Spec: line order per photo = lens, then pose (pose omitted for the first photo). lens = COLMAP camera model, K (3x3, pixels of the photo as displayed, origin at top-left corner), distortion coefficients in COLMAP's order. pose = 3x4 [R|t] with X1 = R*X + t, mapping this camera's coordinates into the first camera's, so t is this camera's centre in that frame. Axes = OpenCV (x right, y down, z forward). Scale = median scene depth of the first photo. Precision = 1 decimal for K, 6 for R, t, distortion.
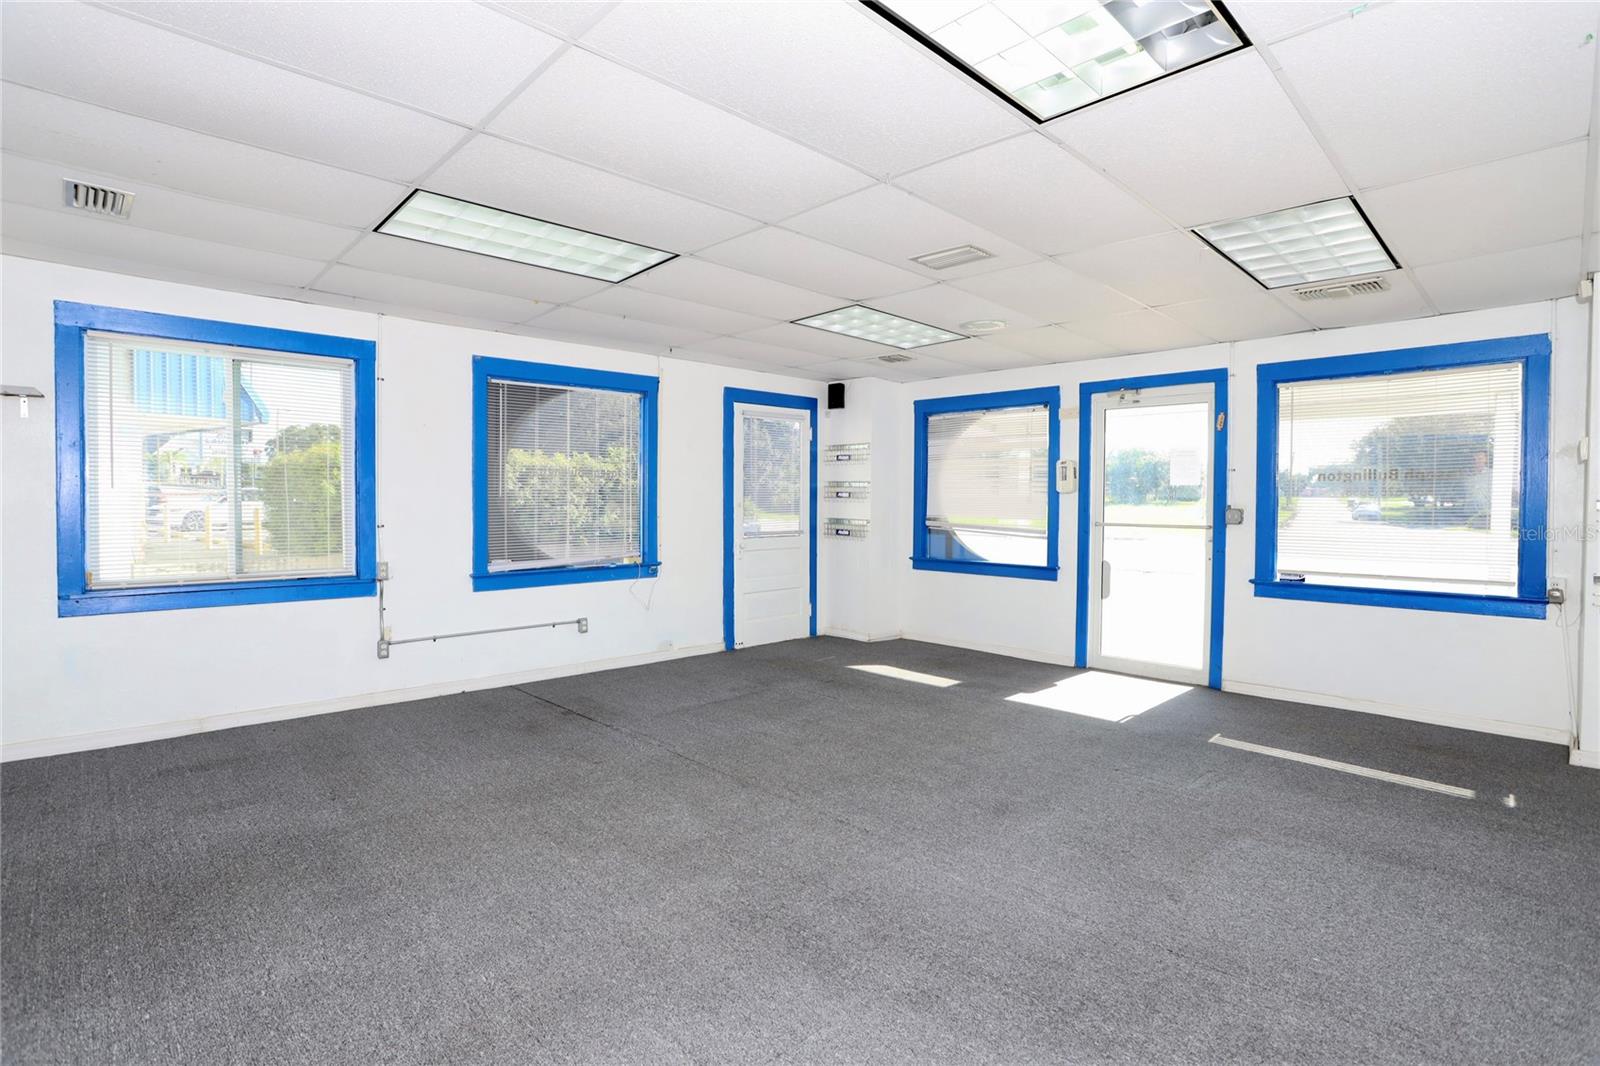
lens RADIAL K [[788.8, 0, 800.0], [0, 788.8, 528.4], [0, 0, 1]] dist [-0.046967, 0.000982]
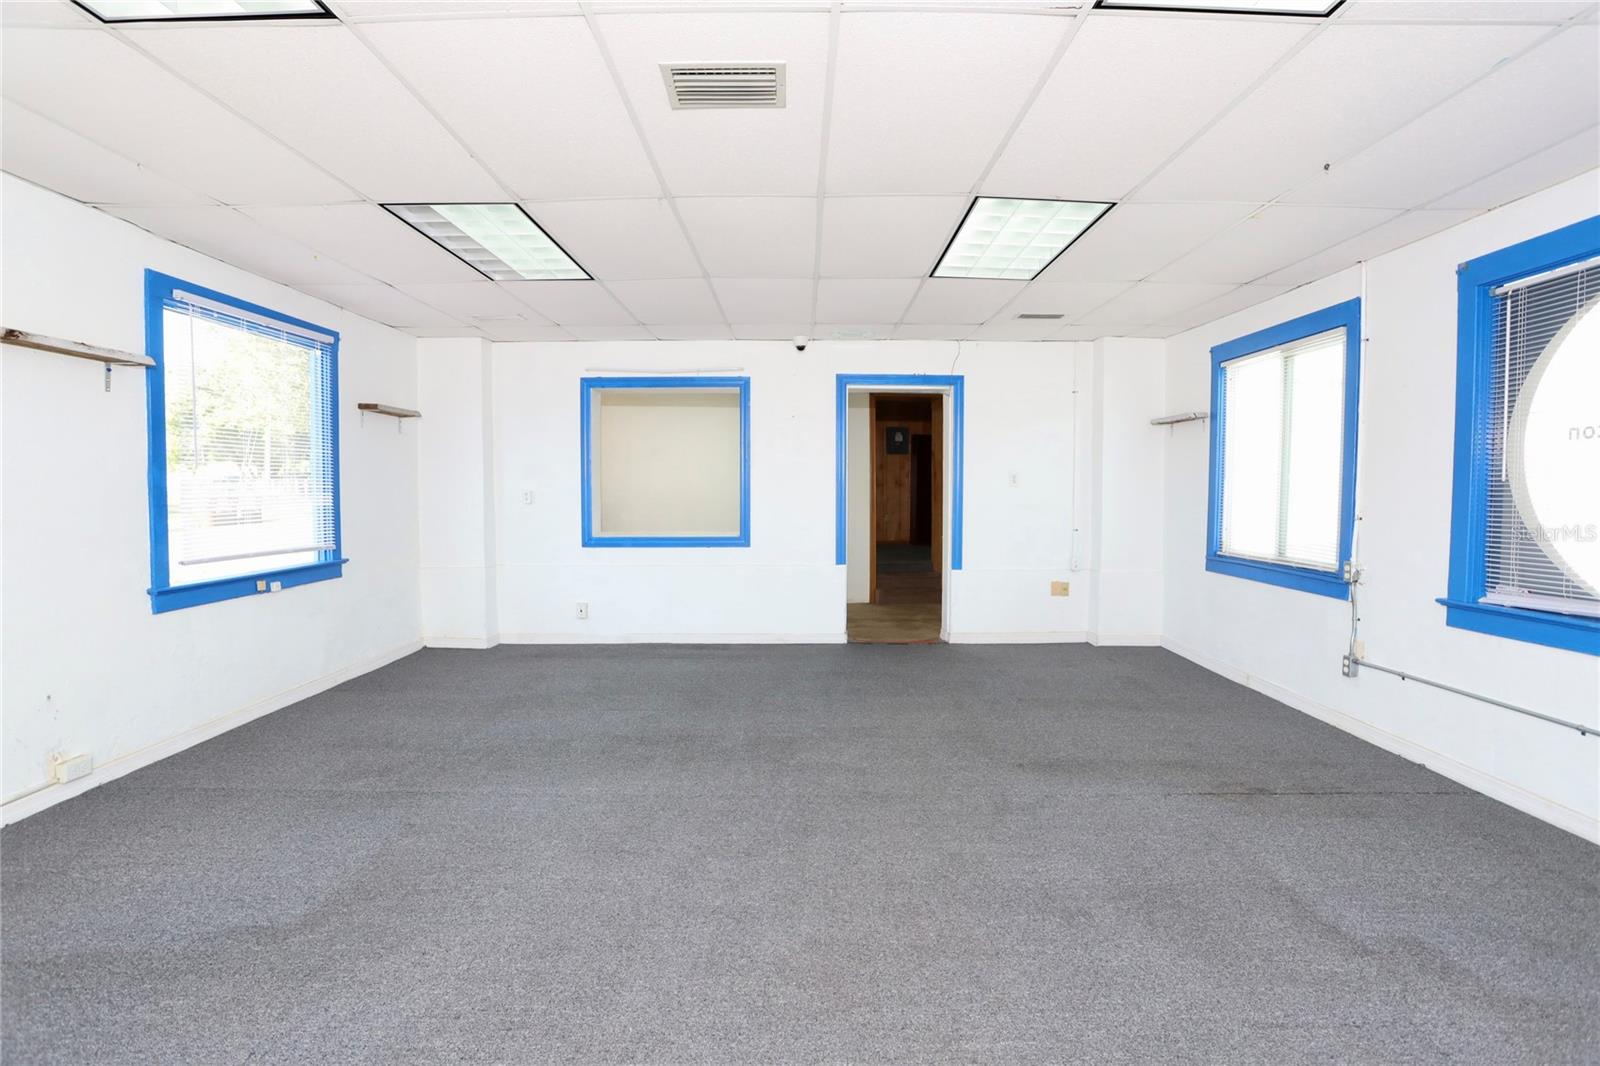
lens RADIAL K [[788.8, 0, 799.2], [0, 788.8, 535.4], [0, 0, 1]] dist [-0.046967, 0.000982]
pose [[-0.705014, 0.034137, -0.708372, 0.880792], [-0.028679, 0.996651, 0.076573, -0.058719], [0.708614, 0.074301, -0.701674, 2.198011]]
